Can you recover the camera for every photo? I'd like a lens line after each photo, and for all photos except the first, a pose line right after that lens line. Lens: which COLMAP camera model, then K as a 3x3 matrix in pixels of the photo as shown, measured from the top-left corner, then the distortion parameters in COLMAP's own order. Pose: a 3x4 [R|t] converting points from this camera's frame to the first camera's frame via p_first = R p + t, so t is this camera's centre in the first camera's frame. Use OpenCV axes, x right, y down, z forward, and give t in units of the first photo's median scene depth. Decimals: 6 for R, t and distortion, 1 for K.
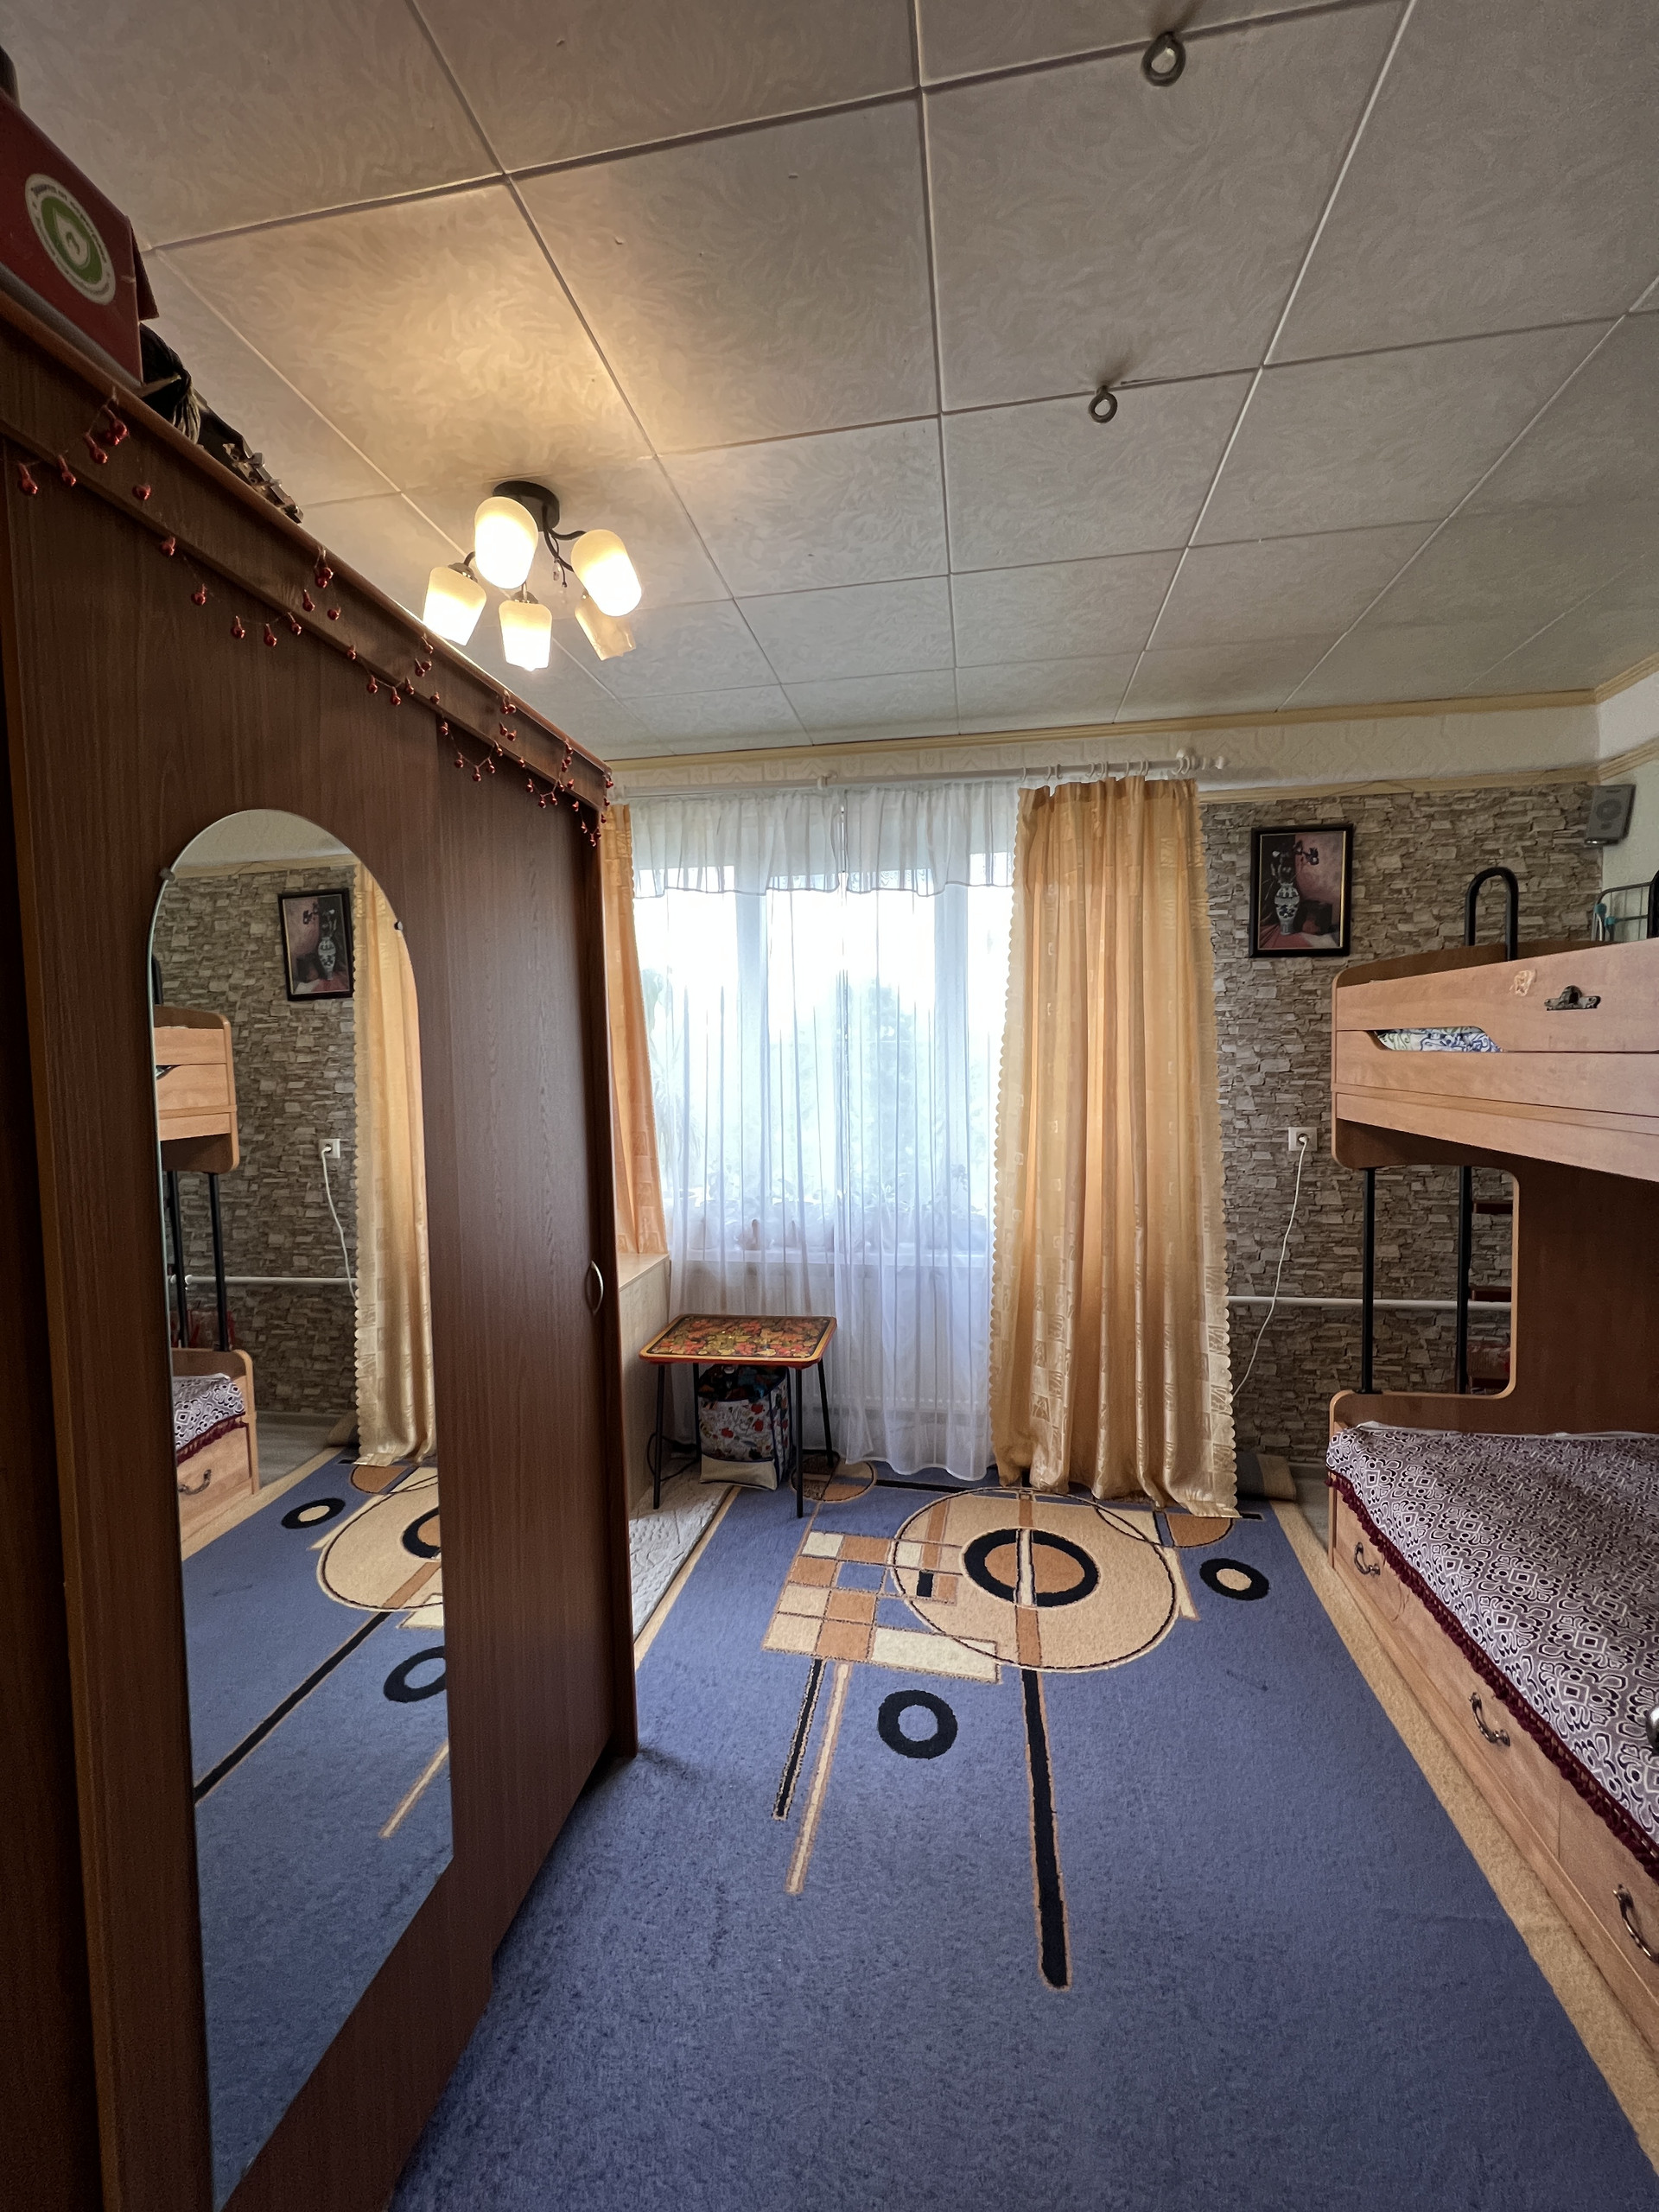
lens RADIAL K [[878.4, 0, 826.7], [0, 878.4, 1097.7], [0, 0, 1]] dist [-0.003564, 0.000403]
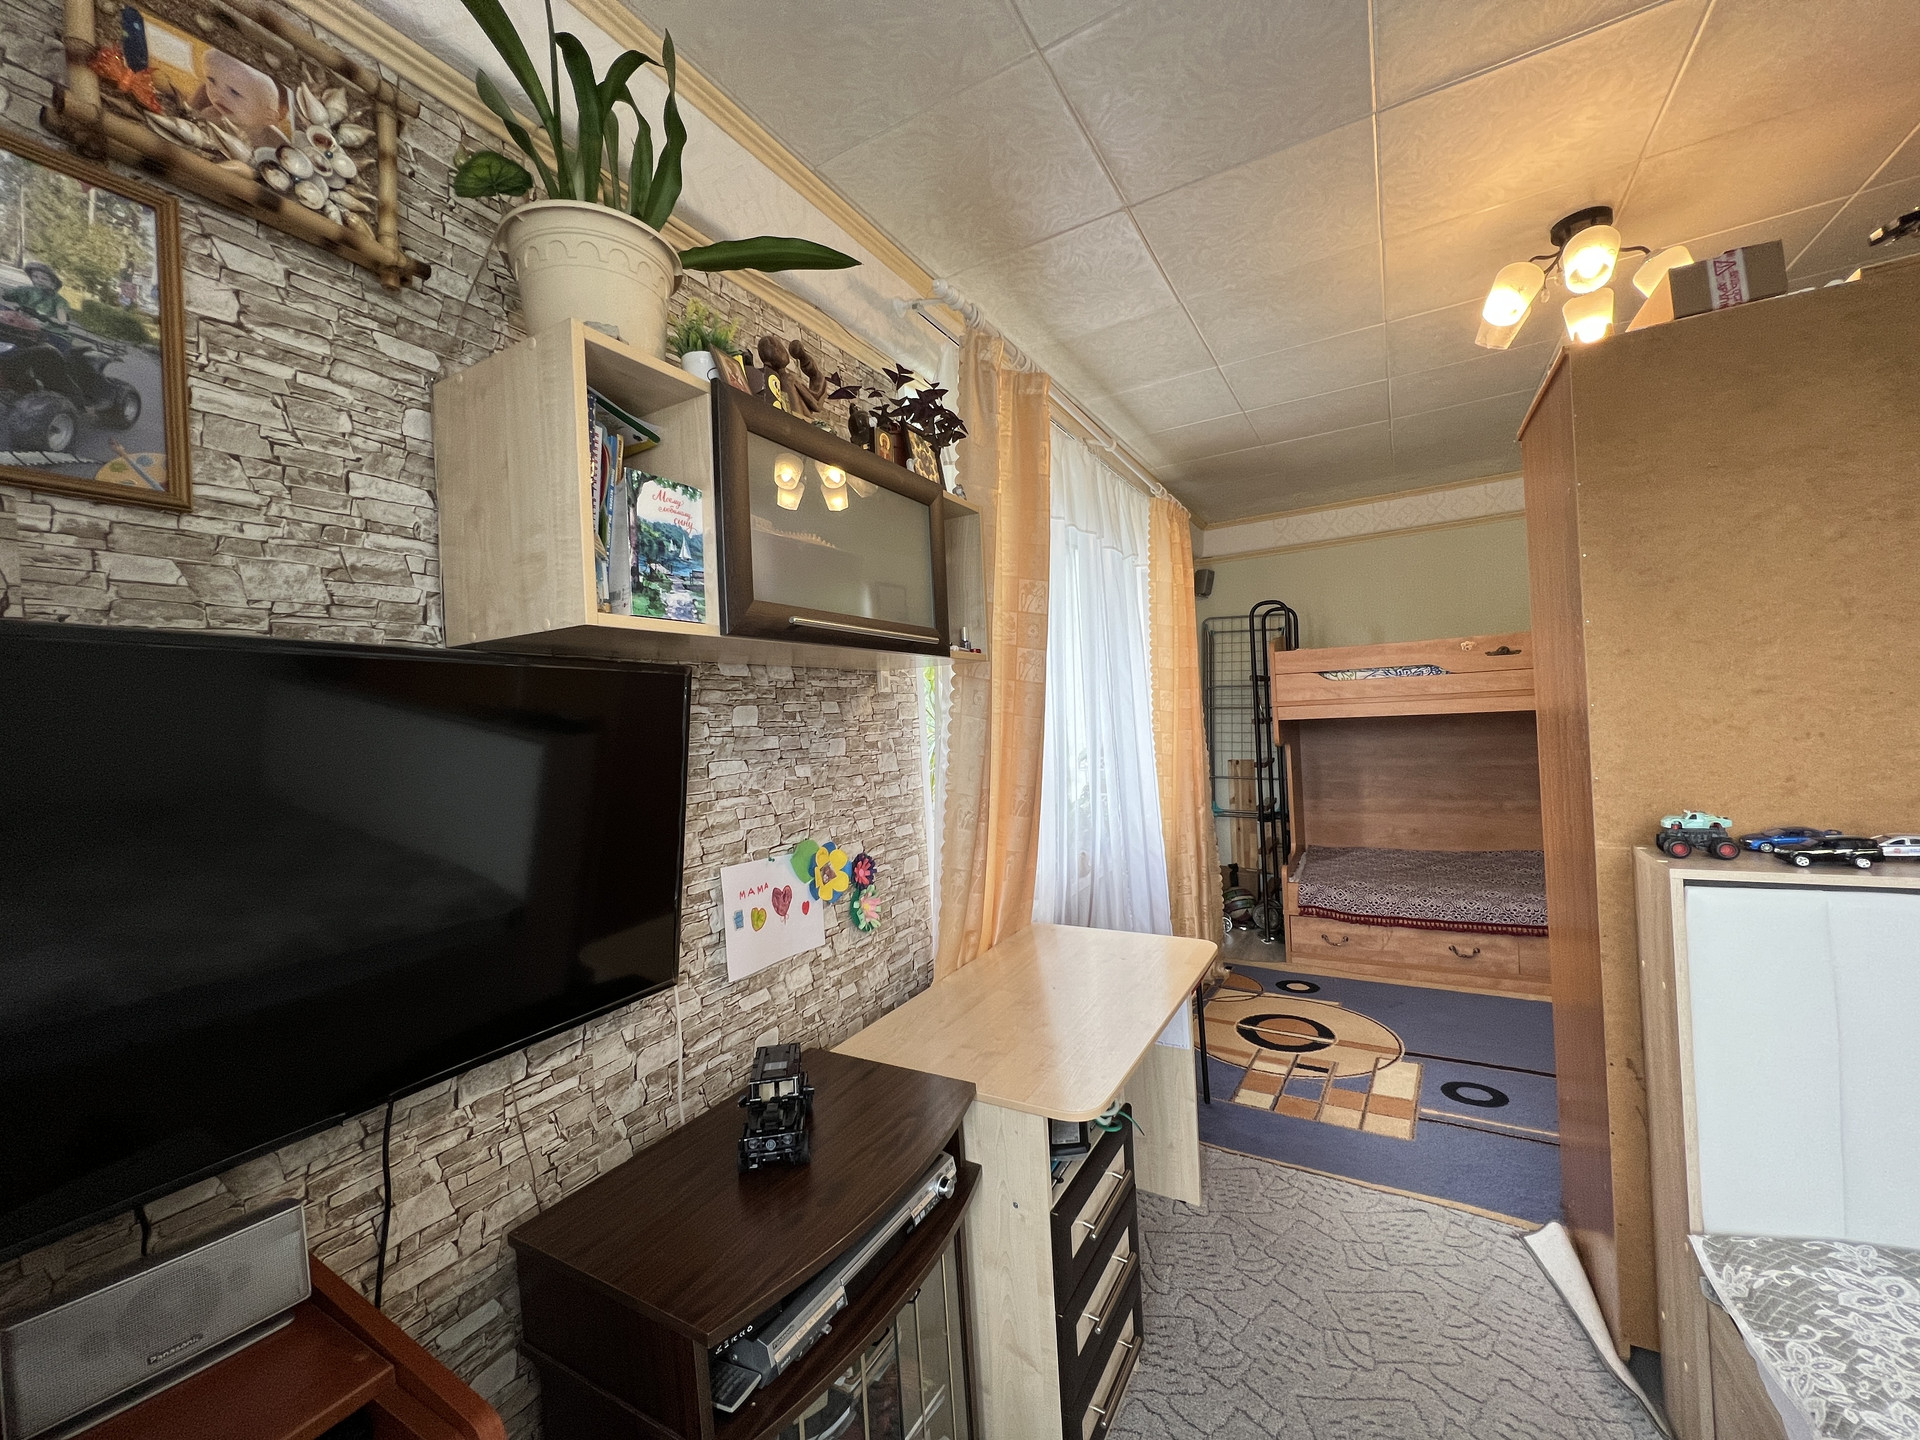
lens RADIAL K [[762.4, 0, 957.8], [0, 762.4, 719.2], [0, 0, 1]] dist [-0.003564, 0.000403]
pose [[0.343811, -0.005655, 0.939022, -0.905350], [0.097663, 0.994774, -0.029767, 0.002003], [-0.933946, 0.101941, 0.342567, 0.814659]]
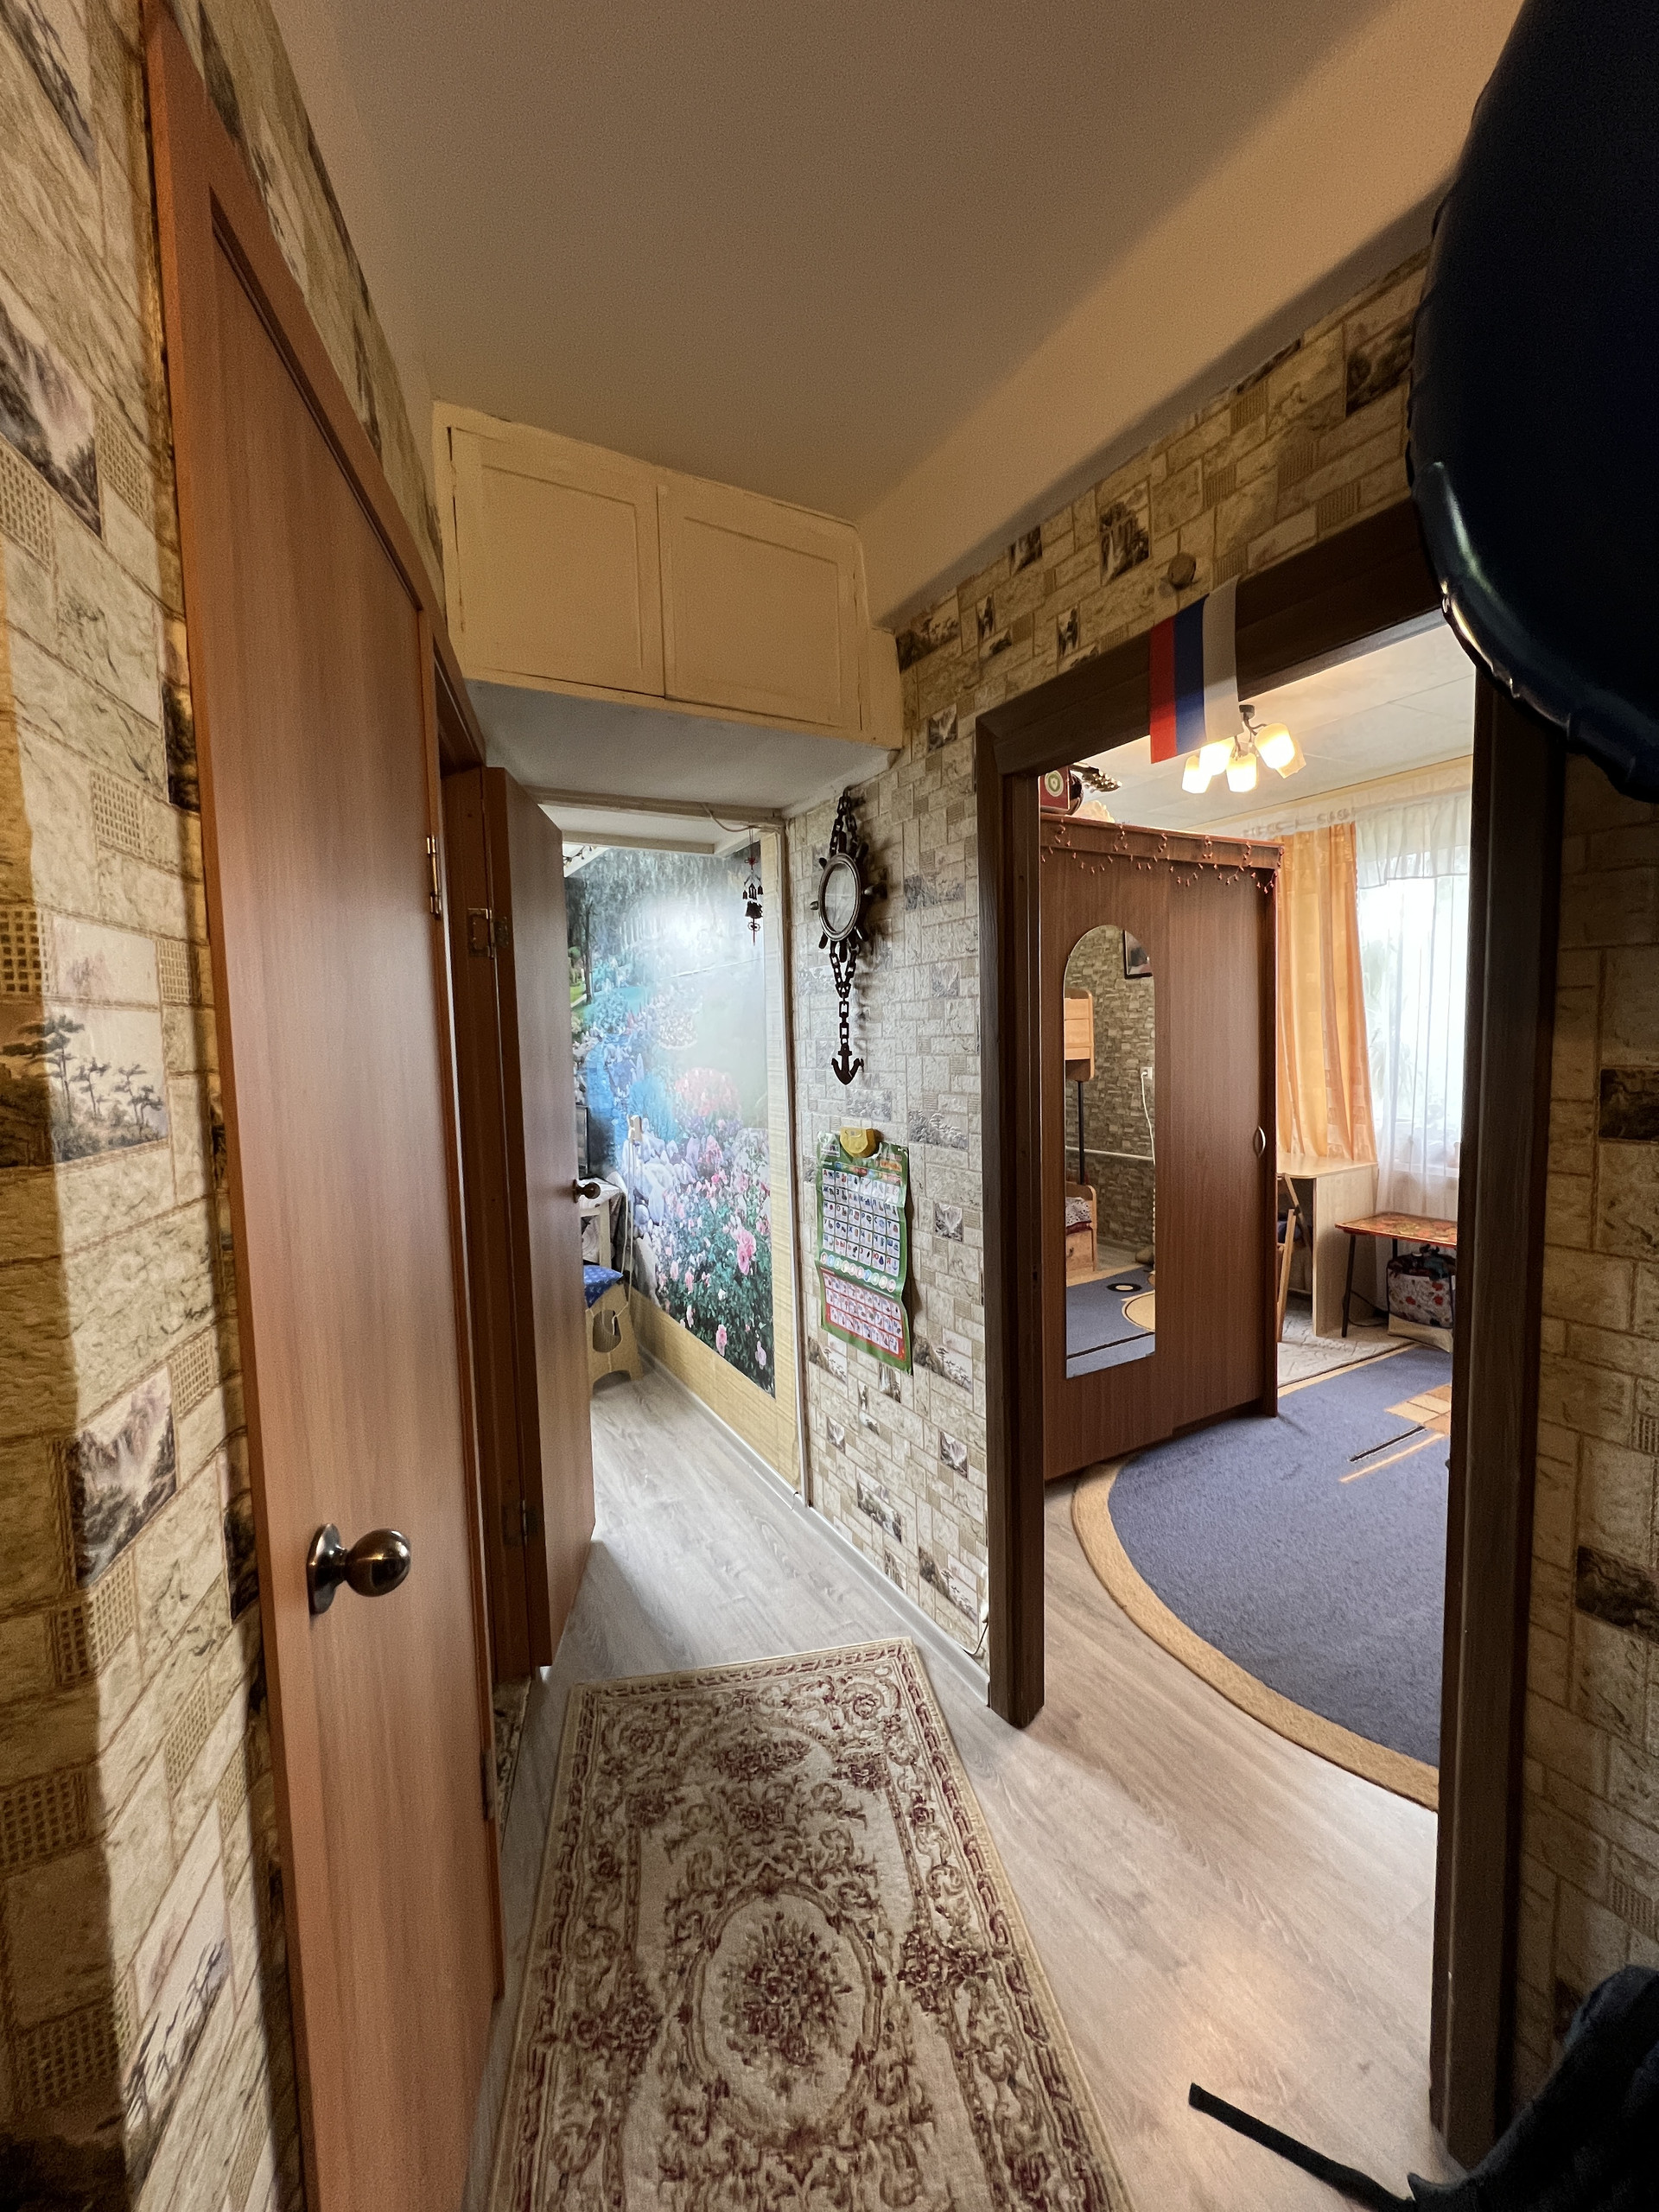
lens RADIAL K [[878.4, 0, 823.4], [0, 878.4, 1095.7], [0, 0, 1]] dist [-0.003564, 0.000403]
pose [[0.621839, 0.057782, -0.781010, 0.341297], [-0.019387, 0.998105, 0.058407, 0.021112], [0.782905, -0.021178, 0.621781, -0.478519]]
